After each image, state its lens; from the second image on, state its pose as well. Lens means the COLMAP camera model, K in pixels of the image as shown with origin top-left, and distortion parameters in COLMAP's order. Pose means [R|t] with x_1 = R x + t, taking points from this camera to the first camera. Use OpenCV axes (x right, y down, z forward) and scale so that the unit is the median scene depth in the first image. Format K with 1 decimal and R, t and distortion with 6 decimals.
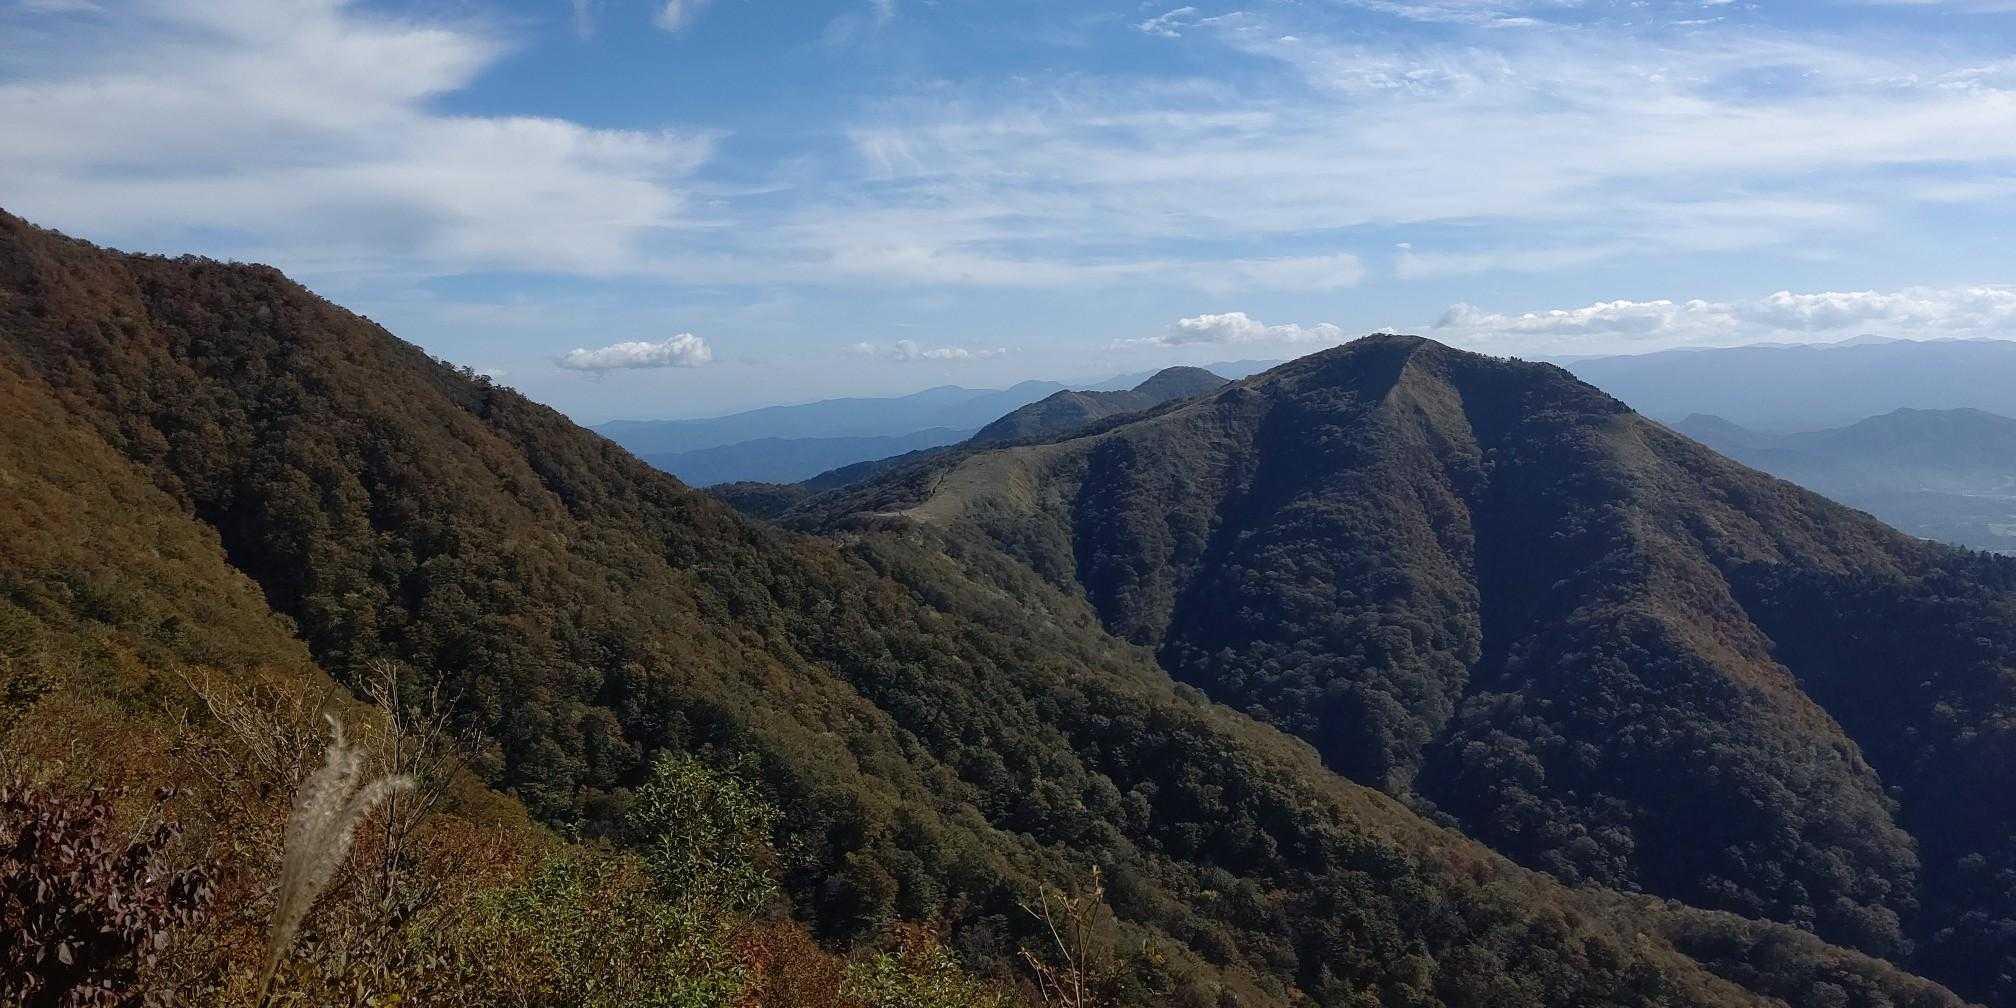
lens RADIAL K [[1526.7, 0, 1009.3], [0, 1526.7, 445.1], [0, 0, 1]] dist [0.090705, -0.147288]
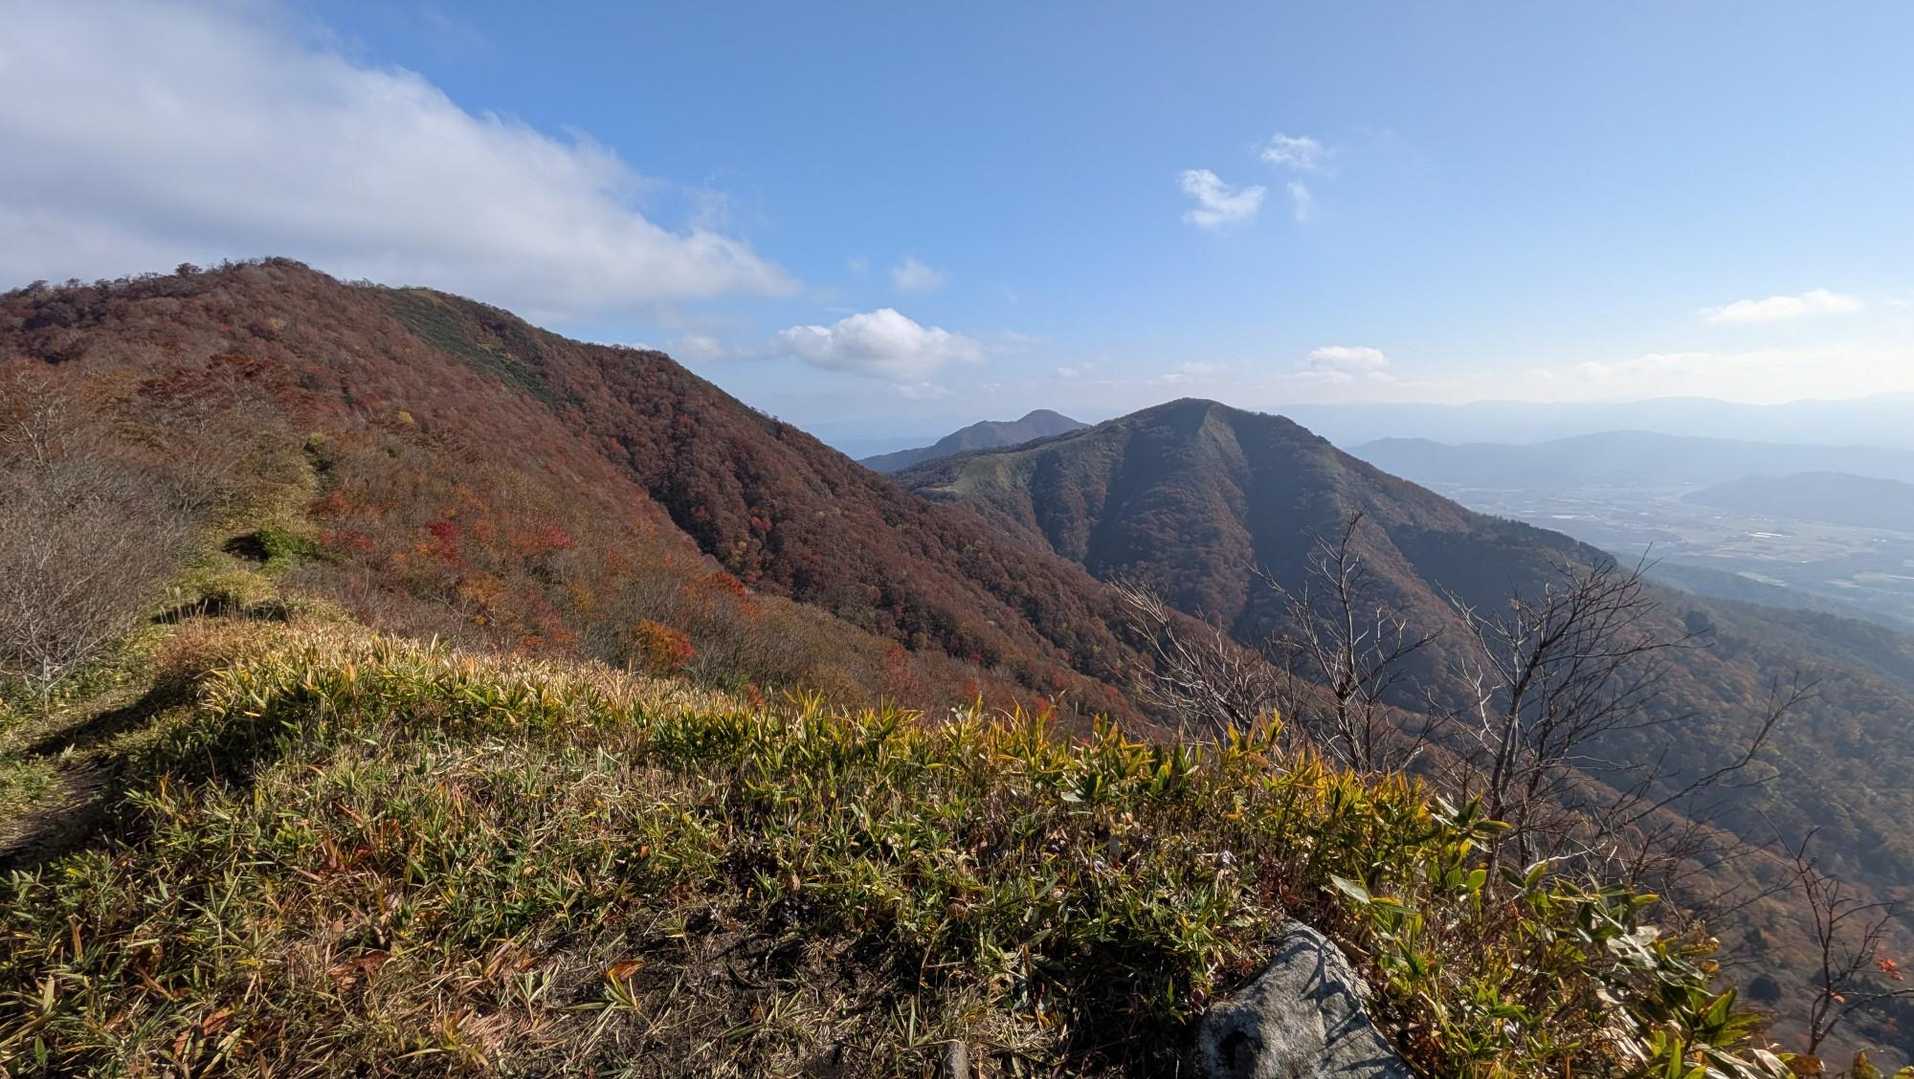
lens RADIAL K [[766.5, 0, 942.8], [0, 766.5, 543.9], [0, 0, 1]] dist [0.000027, -0.000110]
pose [[0.999786, 0.019118, 0.007877, -0.096876], [-0.019950, 0.992024, 0.124457, -0.007758], [-0.005435, -0.124587, 0.992194, 0.059786]]
